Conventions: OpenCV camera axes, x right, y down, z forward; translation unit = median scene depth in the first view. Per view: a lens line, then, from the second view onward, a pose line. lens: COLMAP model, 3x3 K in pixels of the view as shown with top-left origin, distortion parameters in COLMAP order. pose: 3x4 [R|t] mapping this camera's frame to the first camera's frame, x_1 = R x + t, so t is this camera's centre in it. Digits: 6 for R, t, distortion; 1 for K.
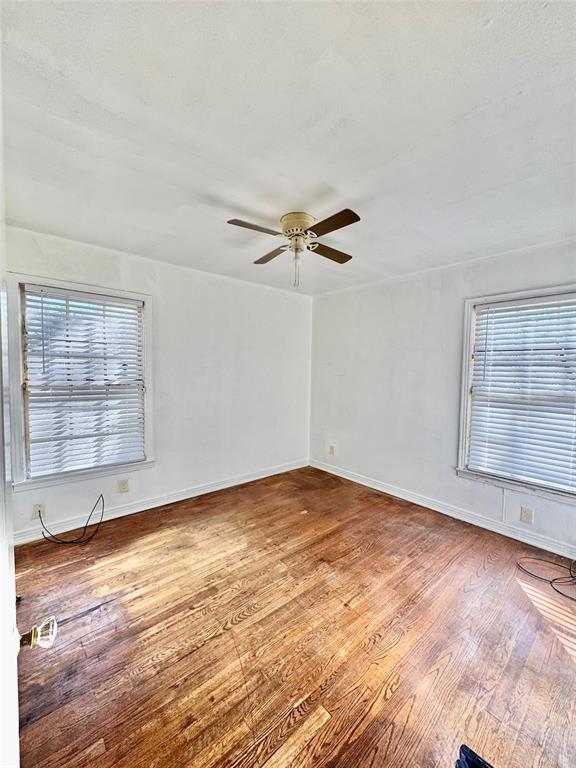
lens RADIAL K [[305.5, 0, 291.6], [0, 305.5, 381.9], [0, 0, 1]] dist [-0.001960, 0.001436]
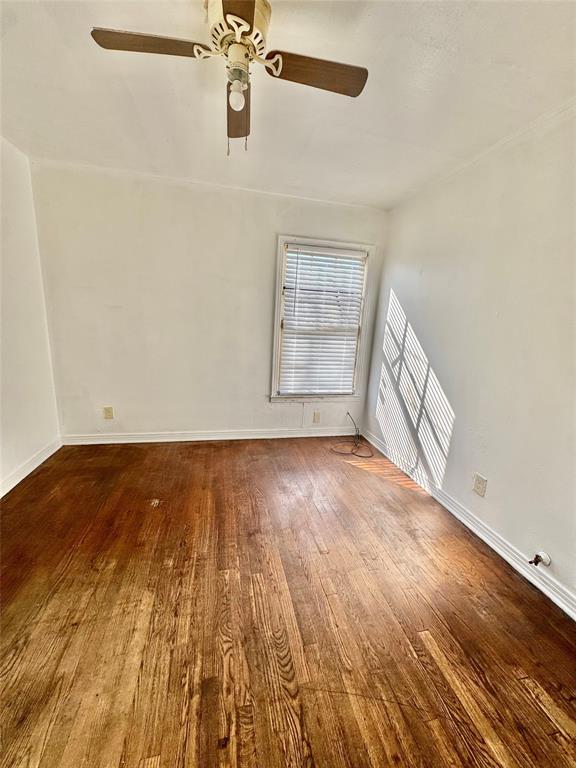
lens RADIAL K [[305.5, 0, 287.8], [0, 305.5, 381.0], [0, 0, 1]] dist [-0.001960, 0.001436]
pose [[0.481407, -0.176264, 0.858591, -0.409444], [-0.006470, 0.978829, 0.204576, 0.001521], [-0.876473, -0.104040, 0.470075, 0.467901]]
